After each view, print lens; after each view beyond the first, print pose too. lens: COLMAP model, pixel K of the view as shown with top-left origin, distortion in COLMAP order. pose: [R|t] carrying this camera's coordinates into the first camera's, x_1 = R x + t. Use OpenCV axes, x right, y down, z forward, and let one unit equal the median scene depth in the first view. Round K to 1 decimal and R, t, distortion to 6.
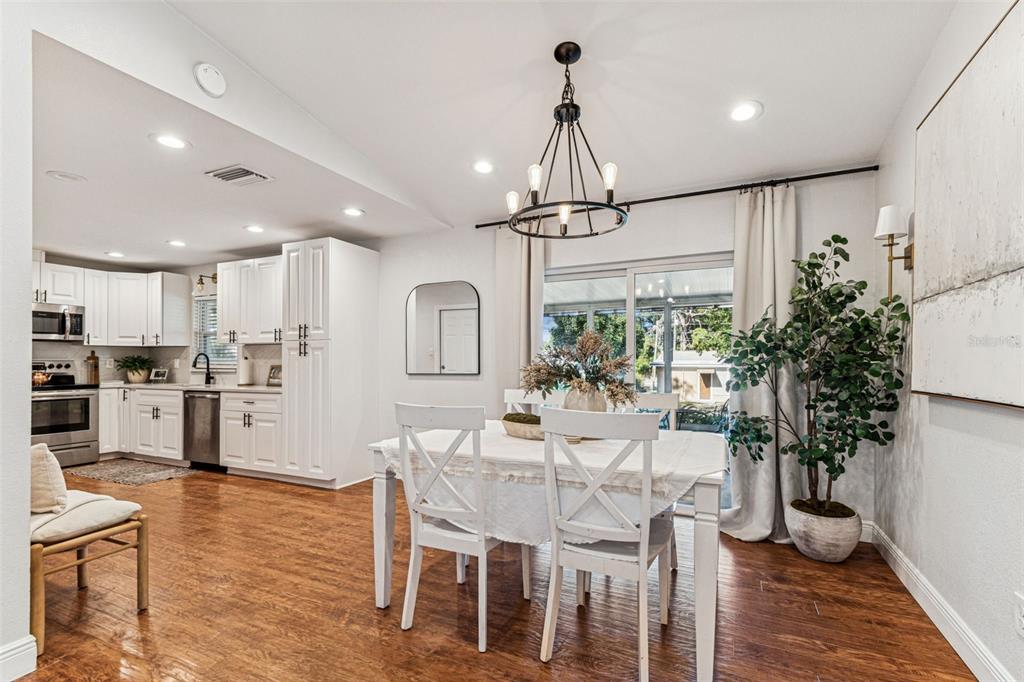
lens RADIAL K [[463.9, 0, 529.6], [0, 463.9, 357.7], [0, 0, 1]] dist [-0.003665, -0.001415]
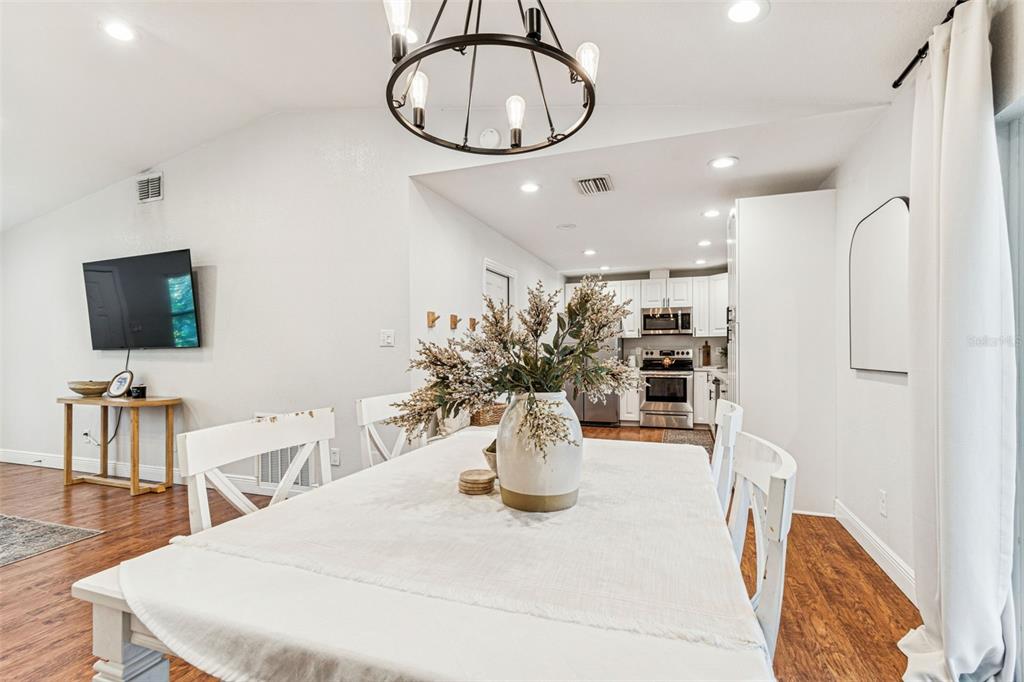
lens RADIAL K [[463.9, 0, 518.8], [0, 463.9, 349.6], [0, 0, 1]] dist [-0.003665, -0.001415]
pose [[0.075305, -0.001978, -0.997159, 0.289312], [0.011231, 0.999936, -0.001136, 0.004270], [0.997097, -0.011113, 0.075322, 0.432811]]
